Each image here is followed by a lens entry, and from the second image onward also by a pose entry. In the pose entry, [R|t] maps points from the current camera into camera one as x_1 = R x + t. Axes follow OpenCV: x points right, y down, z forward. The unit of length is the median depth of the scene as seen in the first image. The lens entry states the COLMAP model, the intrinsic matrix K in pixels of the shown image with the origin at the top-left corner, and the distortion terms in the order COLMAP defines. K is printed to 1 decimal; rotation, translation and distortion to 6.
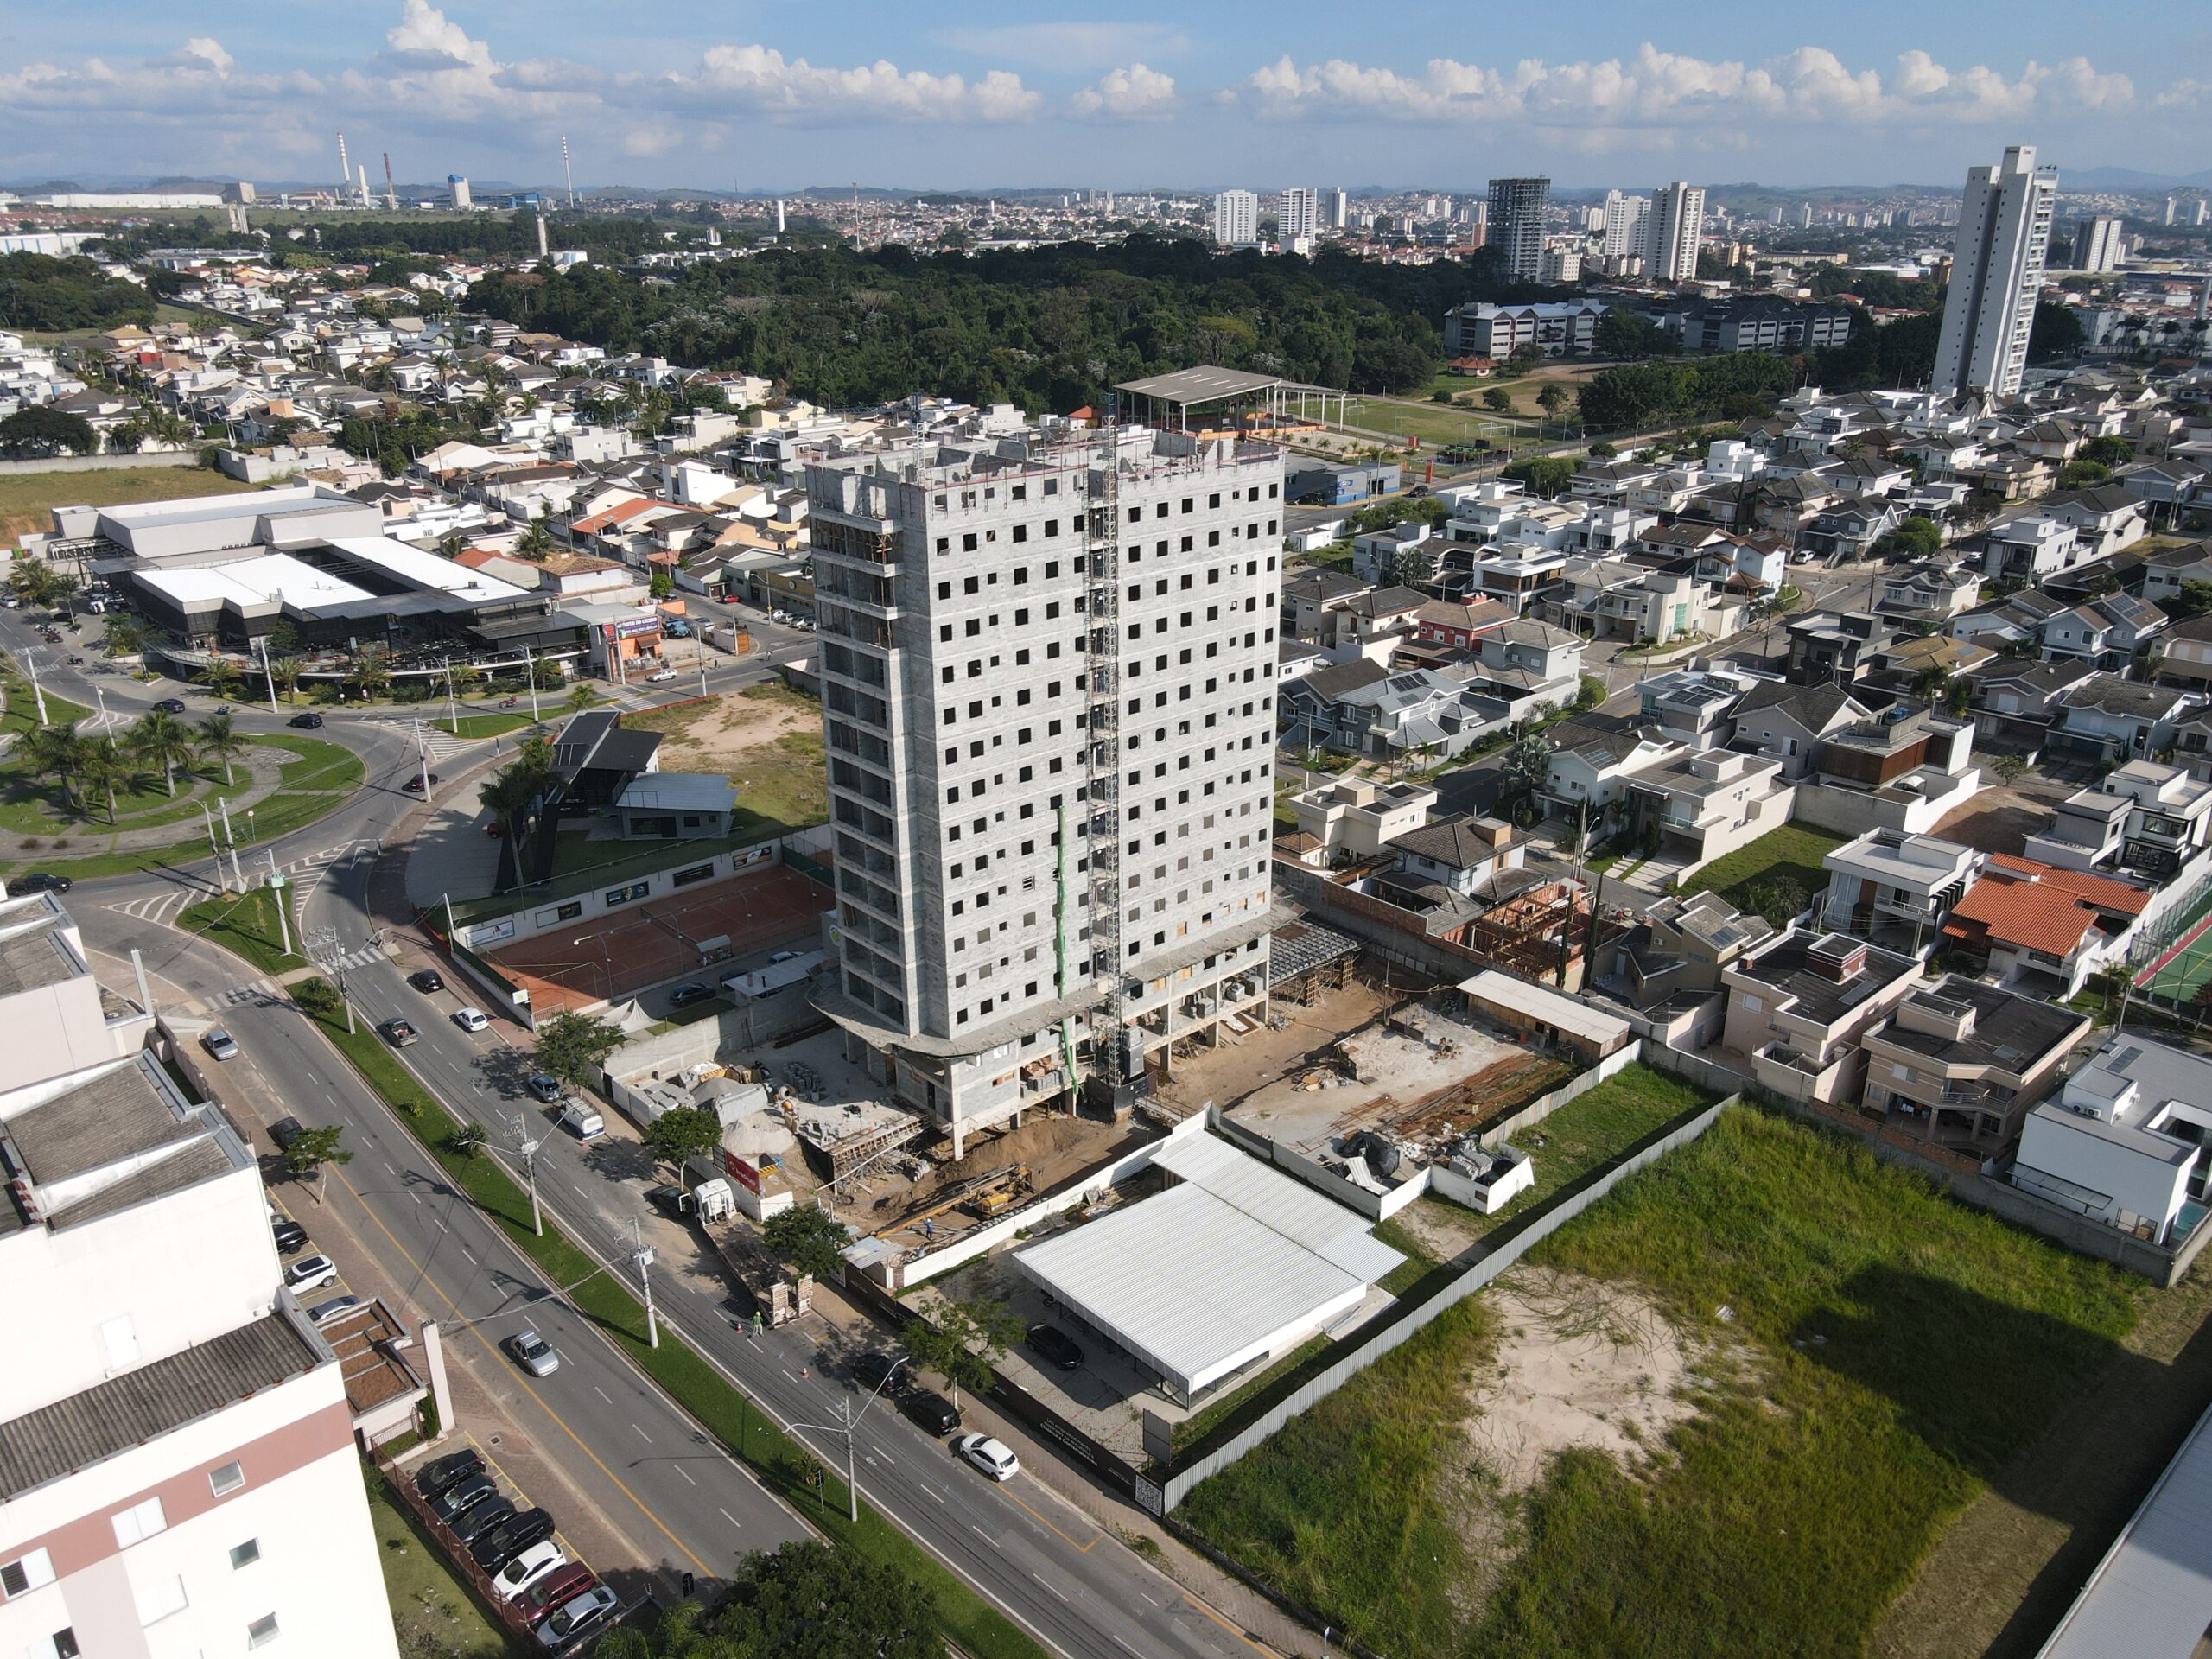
lens RADIAL K [[1623.2, 0, 1097.1], [0, 1623.2, 830.5], [0, 0, 1]] dist [0.001945, 0.017659]
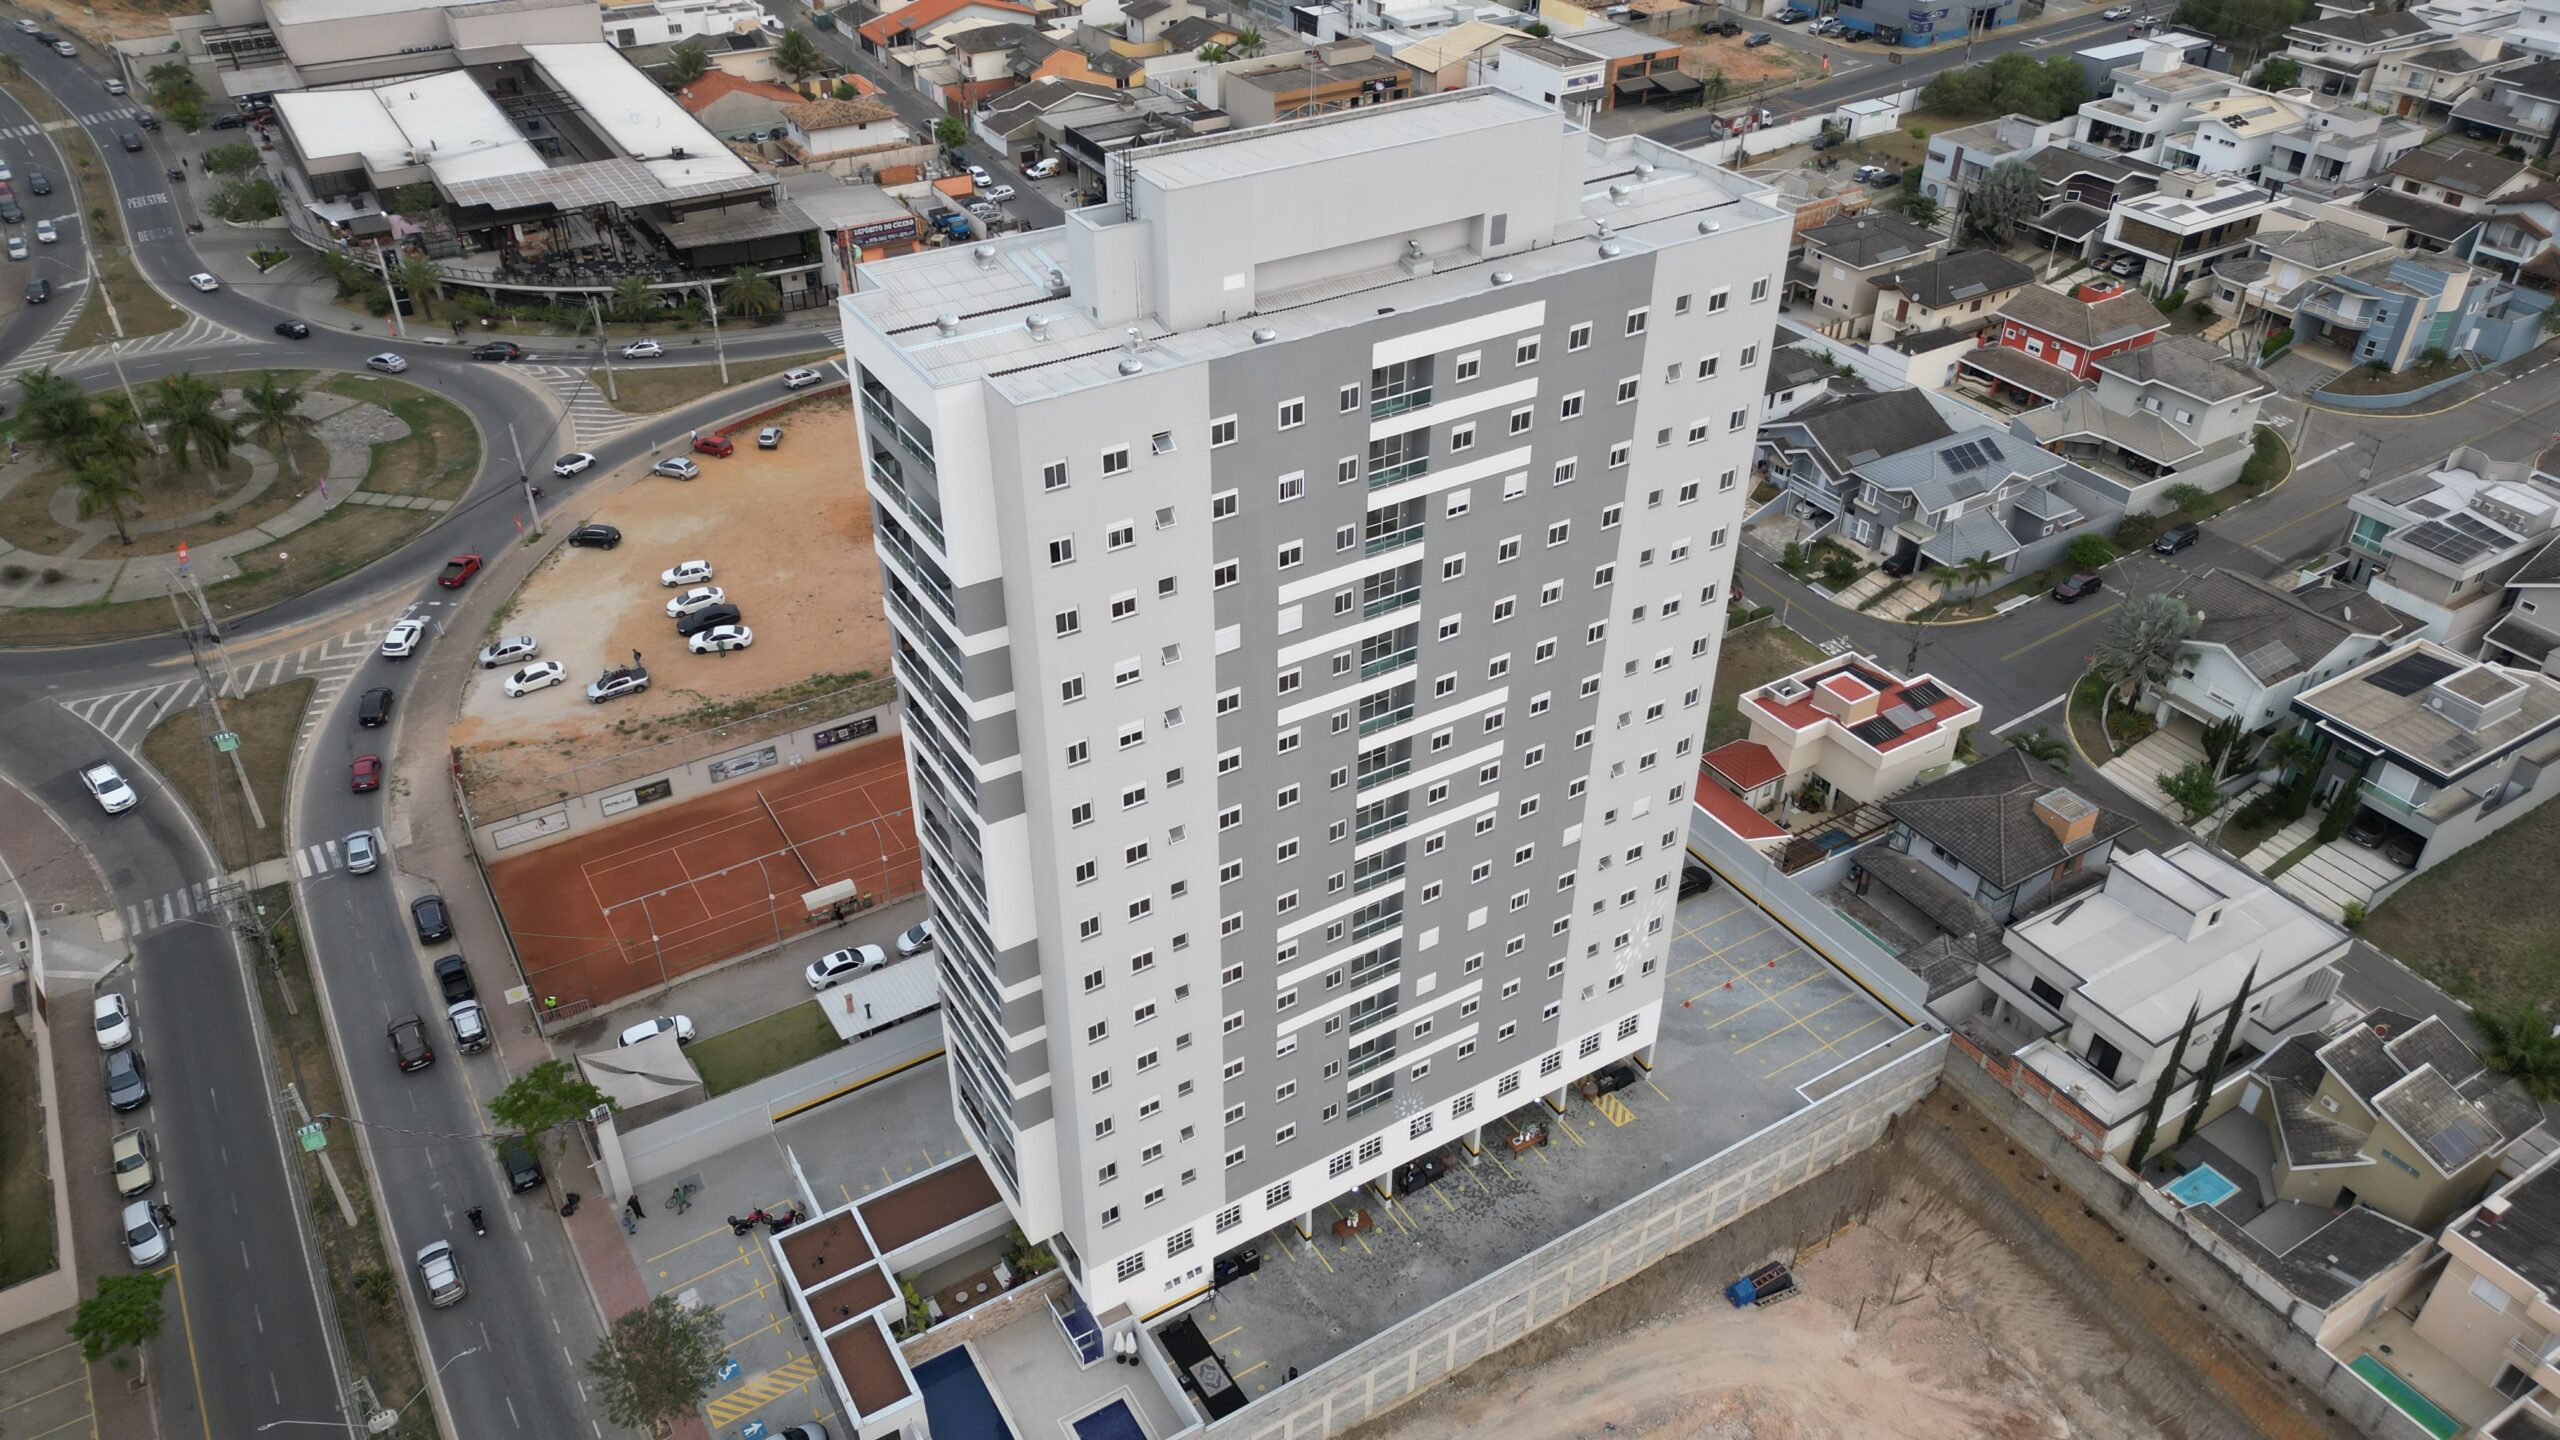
lens RADIAL K [[1792.3, 0, 1270.4], [0, 1792.3, 708.3], [0, 0, 1]] dist [0.060171, -0.053313]
pose [[0.982853, 0.111587, -0.146790, 0.034635], [-0.074704, 0.968809, 0.236281, -0.145865], [0.168578, -0.221264, 0.960533, 0.239598]]
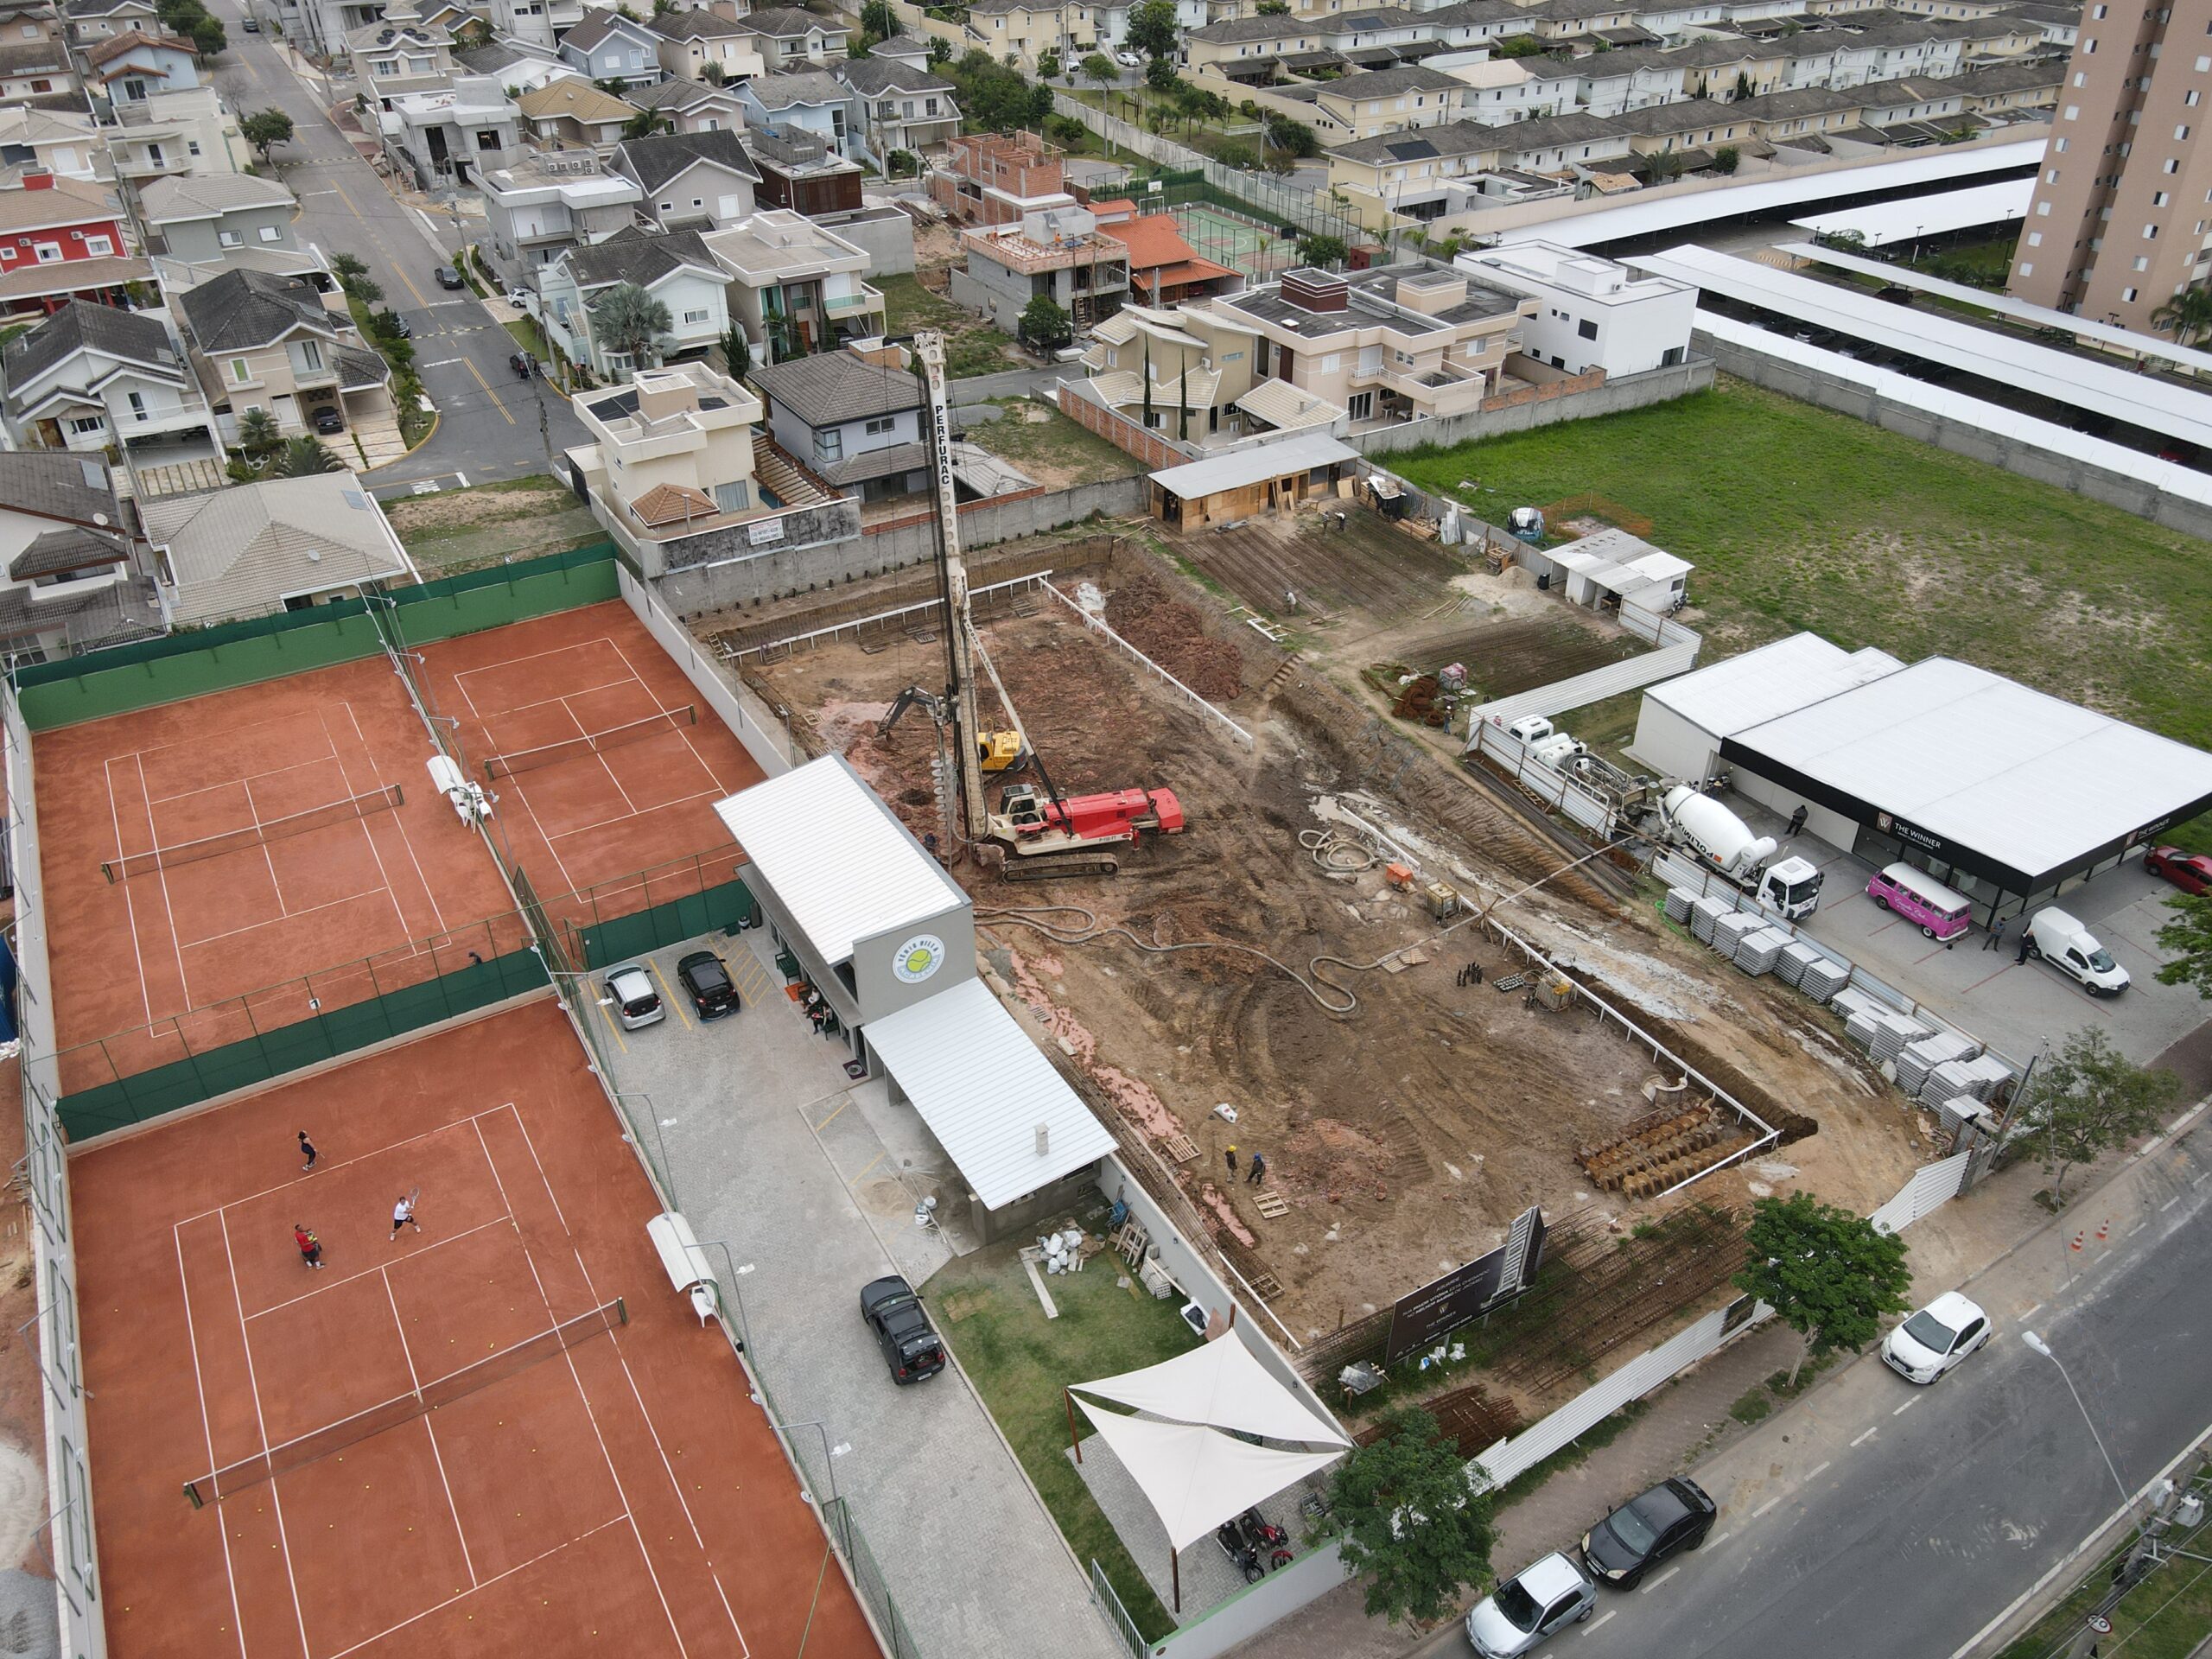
lens RADIAL K [[1623.2, 0, 1097.1], [0, 1623.2, 837.0], [0, 0, 1]] dist [0.001945, 0.017659]
pose [[0.196011, -0.542195, 0.817071, -0.330691], [0.364233, 0.813878, 0.452699, -0.089394], [-0.910447, 0.208870, 0.357015, 0.579024]]
